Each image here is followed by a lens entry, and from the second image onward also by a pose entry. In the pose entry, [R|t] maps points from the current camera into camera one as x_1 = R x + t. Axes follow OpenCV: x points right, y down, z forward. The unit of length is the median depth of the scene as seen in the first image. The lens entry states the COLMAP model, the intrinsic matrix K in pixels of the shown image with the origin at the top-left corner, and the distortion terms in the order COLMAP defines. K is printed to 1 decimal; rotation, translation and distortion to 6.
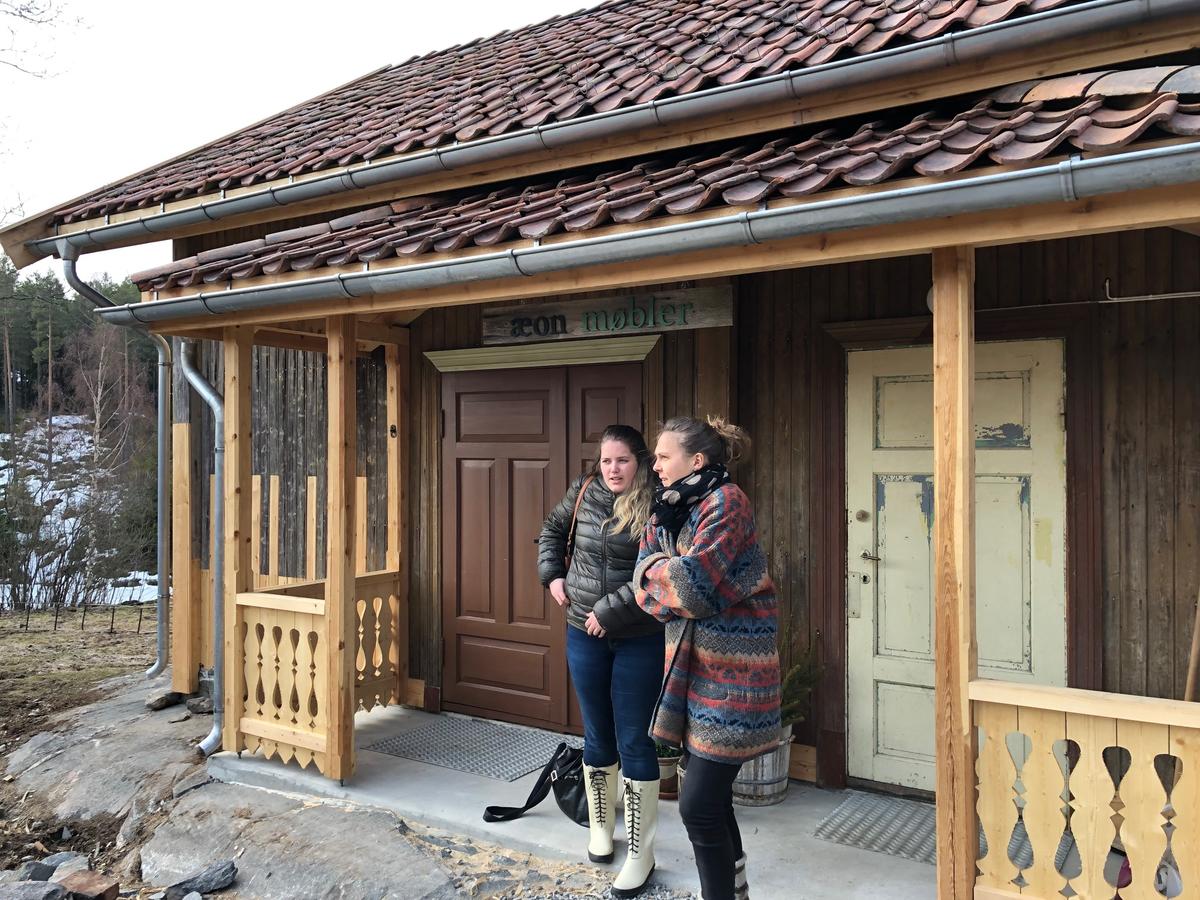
lens RADIAL K [[1012.1, 0, 600.0], [0, 1012.1, 450.0], [0, 0, 1]] dist [0.056671, -0.003711]
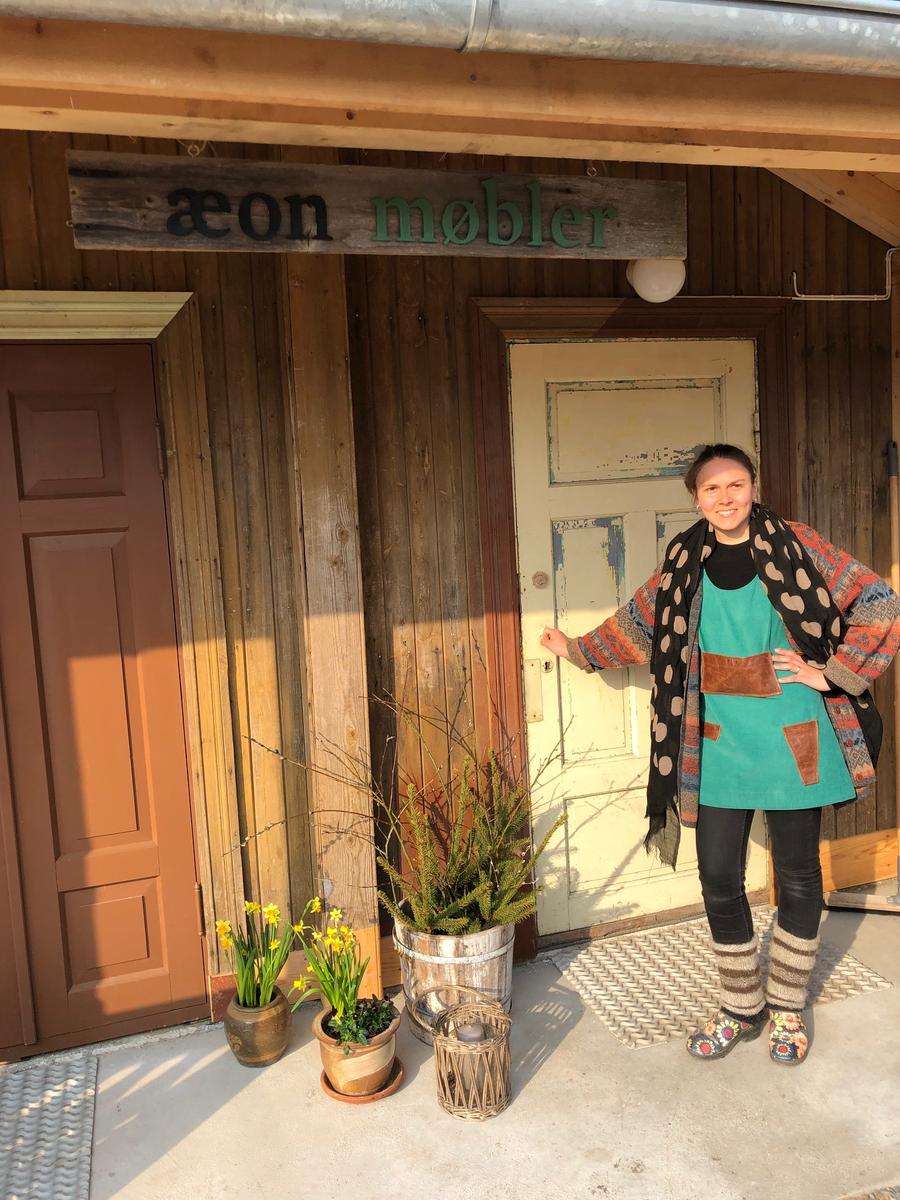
lens RADIAL K [[1012.1, 0, 450.0], [0, 1012.1, 600.0], [0, 0, 1]] dist [0.056671, -0.003711]
pose [[0.622373, -0.118890, 0.773638, -0.353510], [0.050946, 0.992454, 0.111533, -0.004151], [-0.781061, -0.030001, 0.623734, 0.640328]]
